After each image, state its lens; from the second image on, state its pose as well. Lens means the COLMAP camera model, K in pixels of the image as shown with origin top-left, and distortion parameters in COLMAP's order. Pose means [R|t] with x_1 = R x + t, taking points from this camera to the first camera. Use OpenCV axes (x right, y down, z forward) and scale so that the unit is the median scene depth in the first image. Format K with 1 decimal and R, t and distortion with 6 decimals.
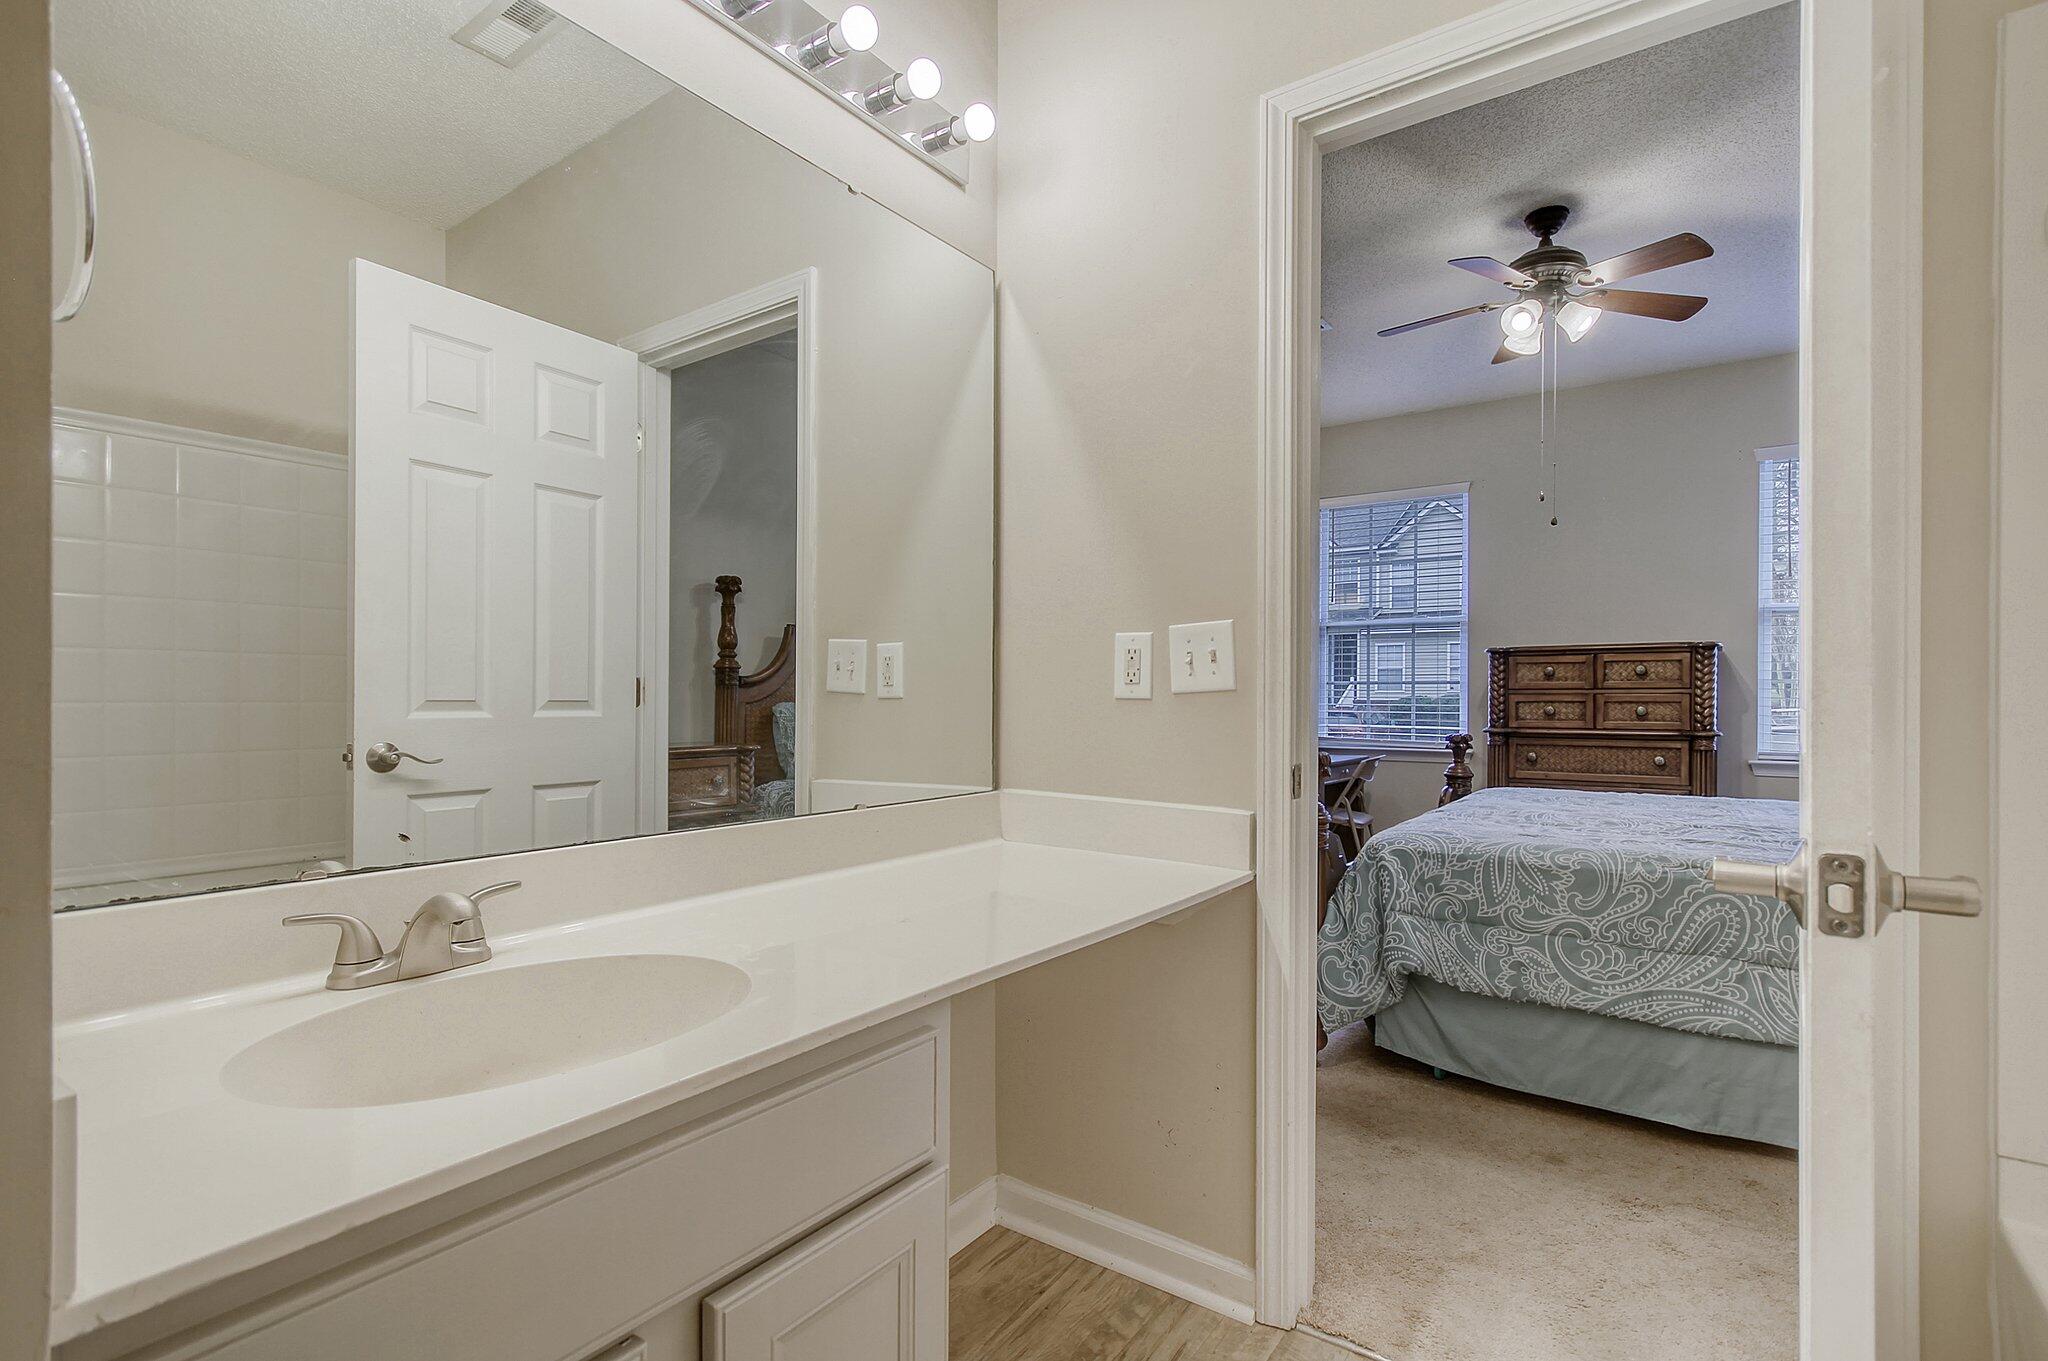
lens RADIAL K [[969.1, 0, 1024.0], [0, 969.1, 724.3], [0, 0, 1]] dist [0.001563, 0.000310]
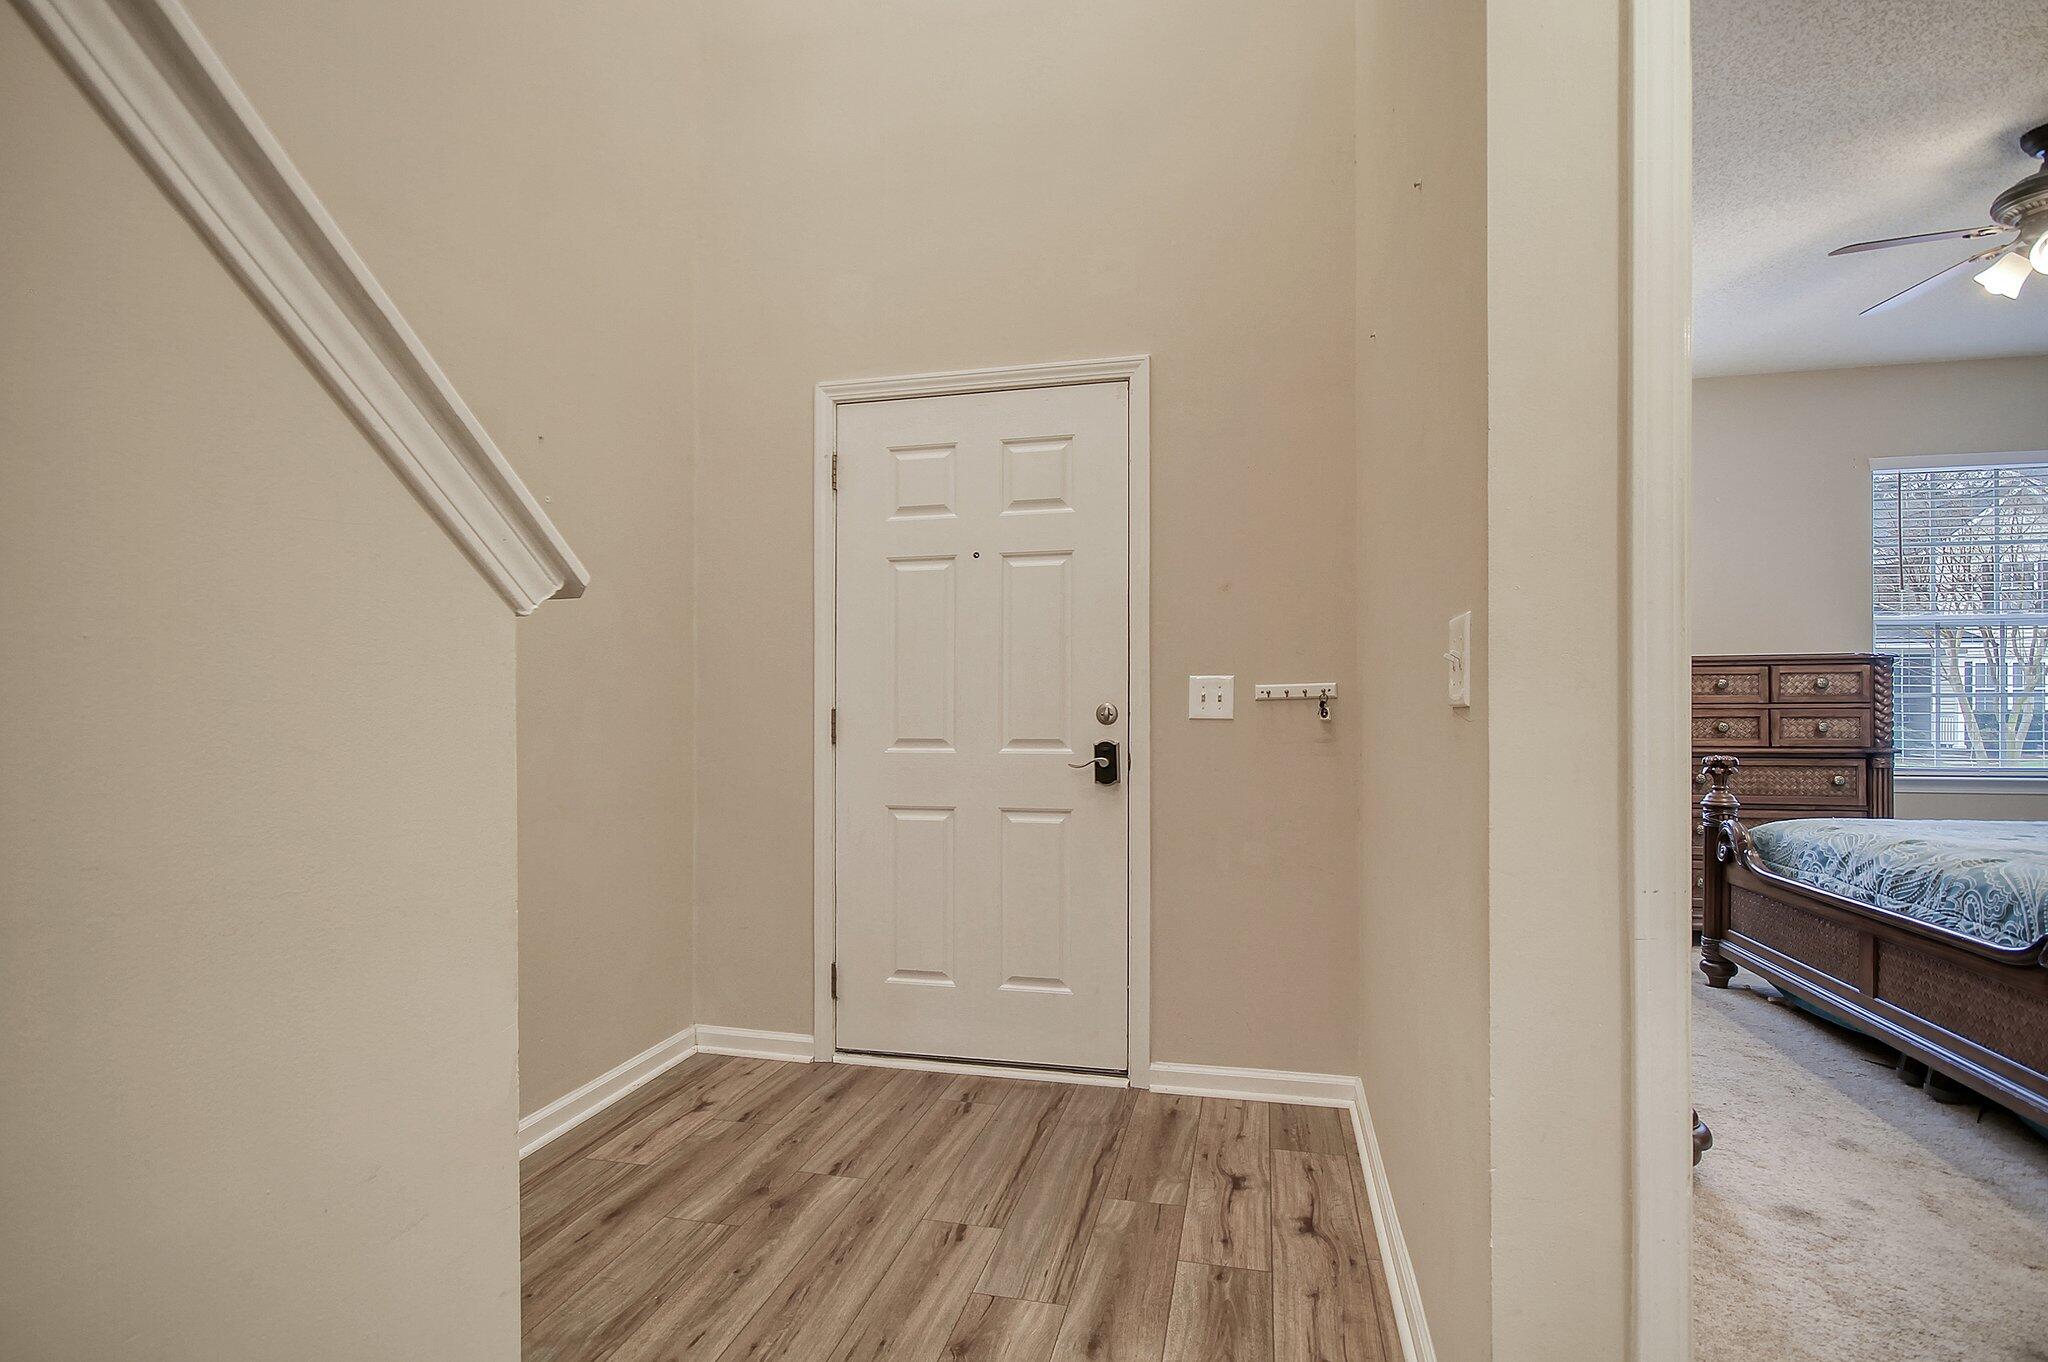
lens RADIAL K [[996.1, 0, 1045.8], [0, 996.1, 714.6], [0, 0, 1]] dist [0.042792, -0.026118]
pose [[0.917527, -0.004946, 0.397642, -0.424722], [0.014846, 0.999652, -0.021823, -0.015460], [-0.397396, 0.025927, 0.917281, 0.407155]]
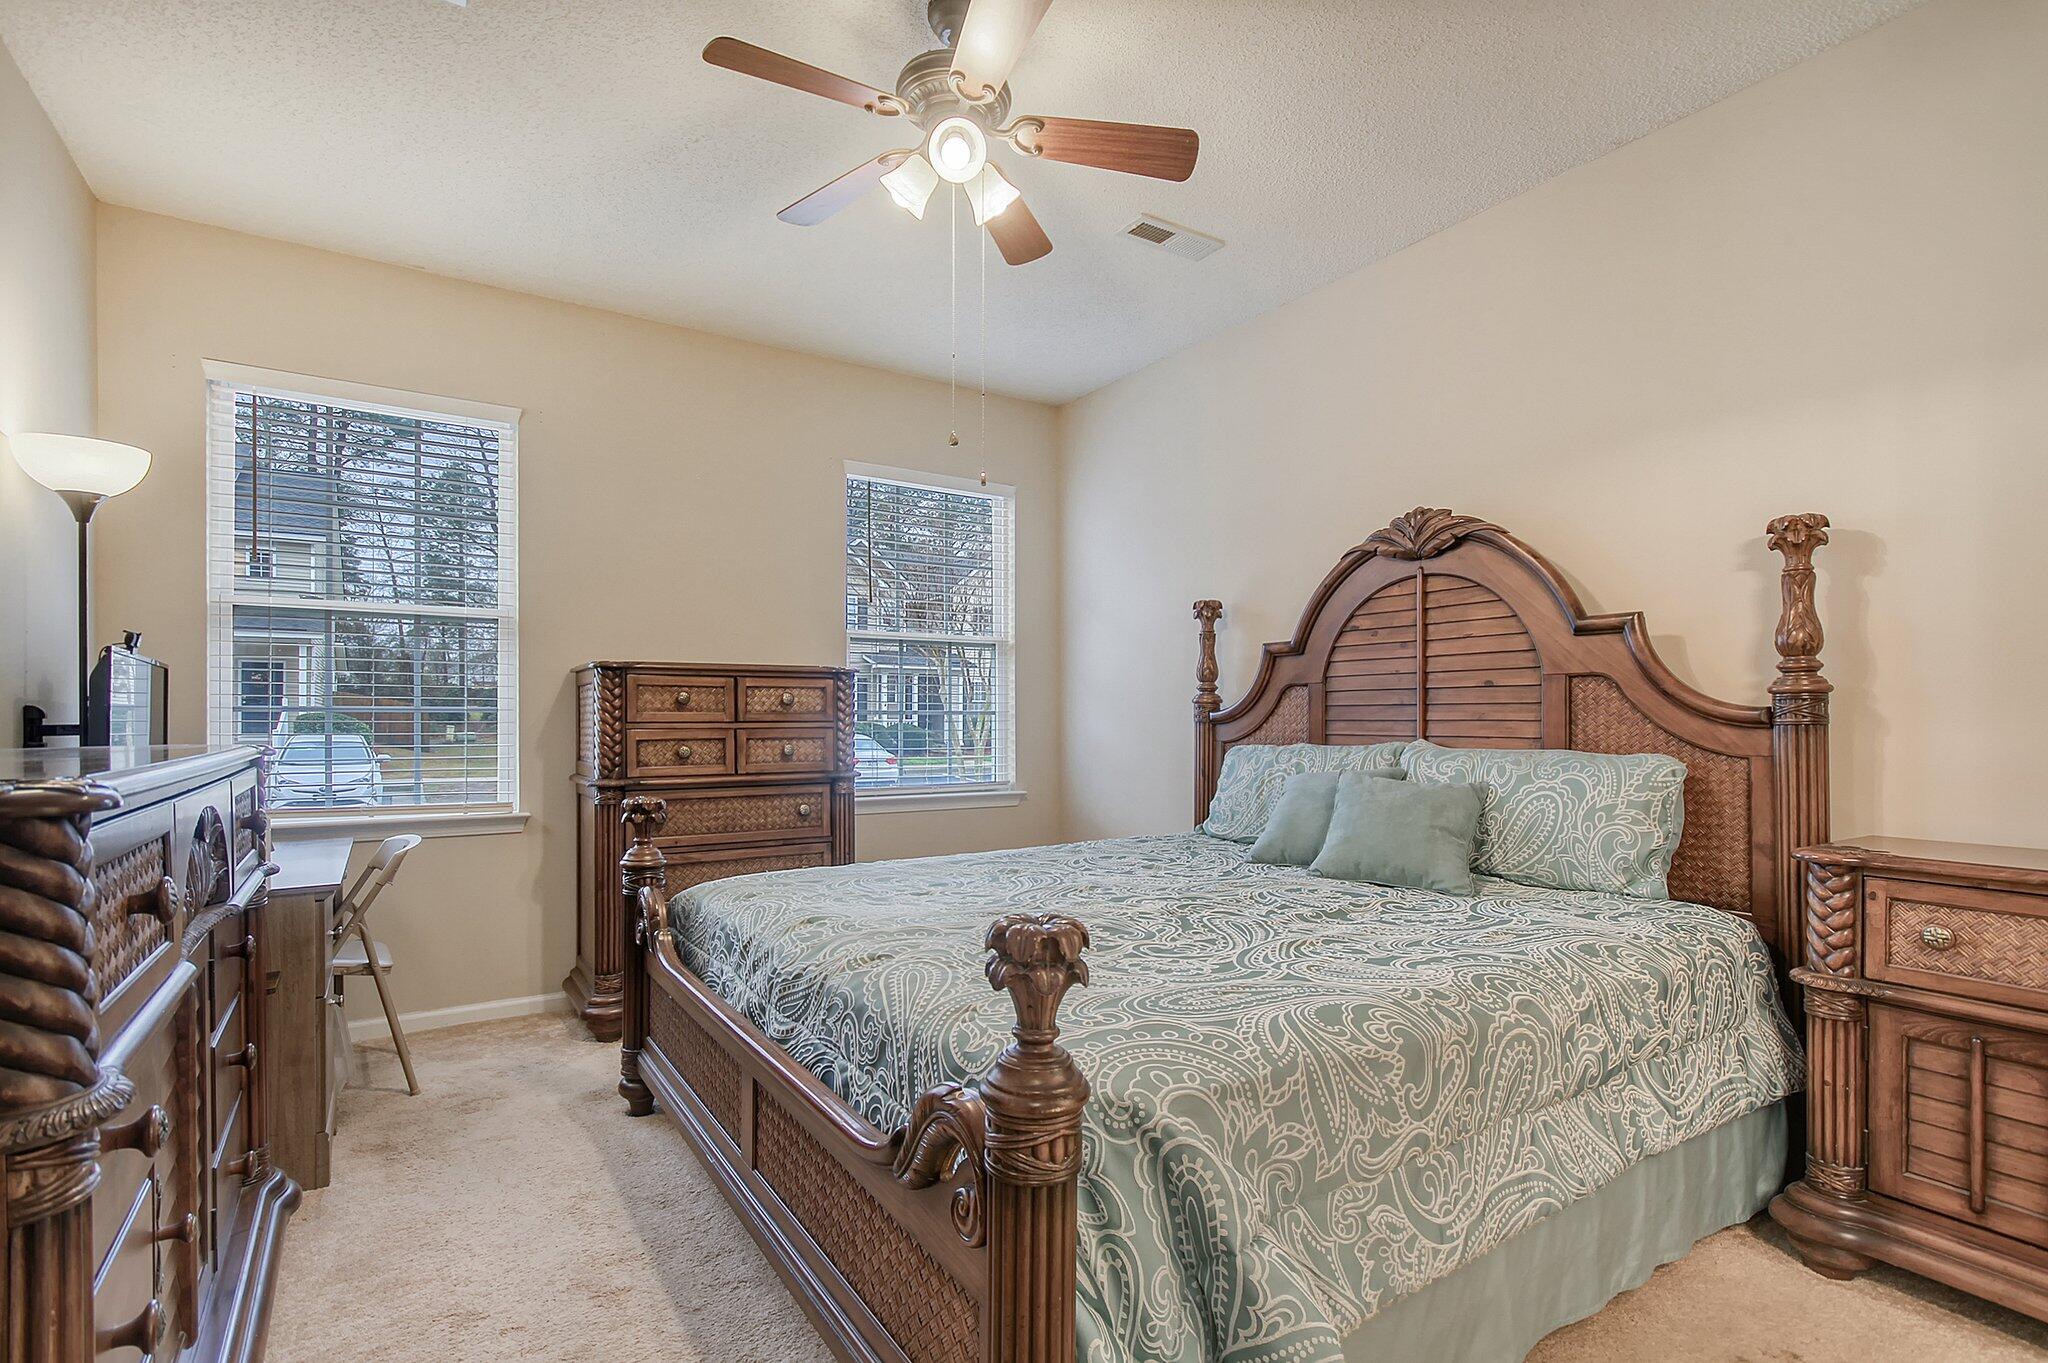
lens RADIAL K [[969.1, 0, 1024.0], [0, 969.1, 725.3], [0, 0, 1]] dist [0.001563, 0.000310]
pose [[0.358303, -0.009971, 0.933552, -0.042024], [0.024656, 0.999695, 0.001215, -0.029959], [-0.933280, 0.022582, 0.358440, 0.527717]]
